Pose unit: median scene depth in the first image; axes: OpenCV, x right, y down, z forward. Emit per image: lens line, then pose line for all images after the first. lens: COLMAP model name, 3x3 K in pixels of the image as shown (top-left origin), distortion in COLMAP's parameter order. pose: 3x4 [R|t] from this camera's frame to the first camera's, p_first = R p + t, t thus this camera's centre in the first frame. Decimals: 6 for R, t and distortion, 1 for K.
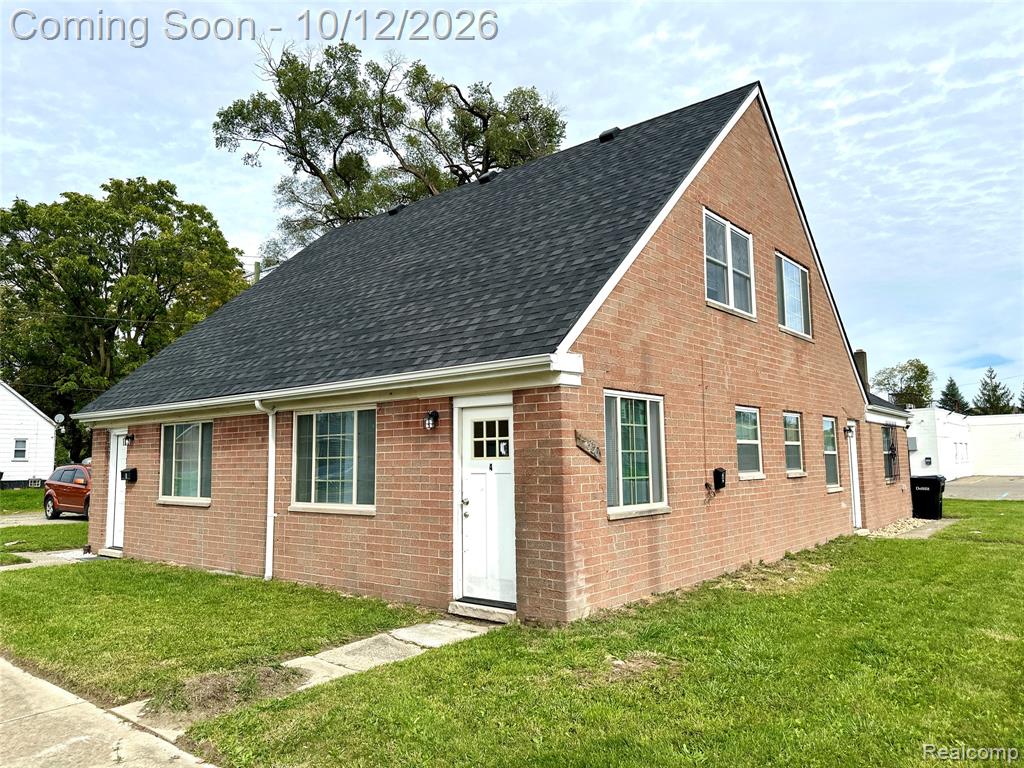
lens RADIAL K [[719.6, 0, 514.9], [0, 719.6, 386.6], [0, 0, 1]] dist [0.058590, -0.045705]
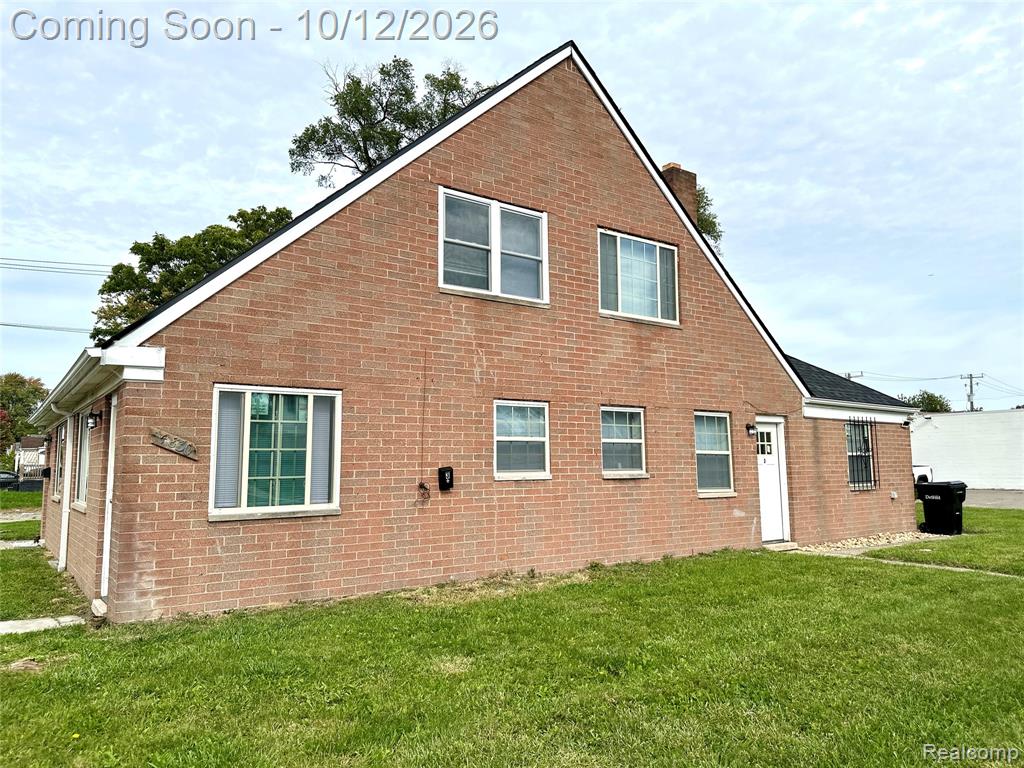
lens RADIAL K [[719.6, 0, 511.0], [0, 719.6, 391.8], [0, 0, 1]] dist [0.058590, -0.045705]
pose [[0.970081, -0.021298, -0.241845, 0.456852], [0.021497, 0.999767, -0.001814, 0.015056], [0.241828, -0.003440, 0.970313, 0.099337]]
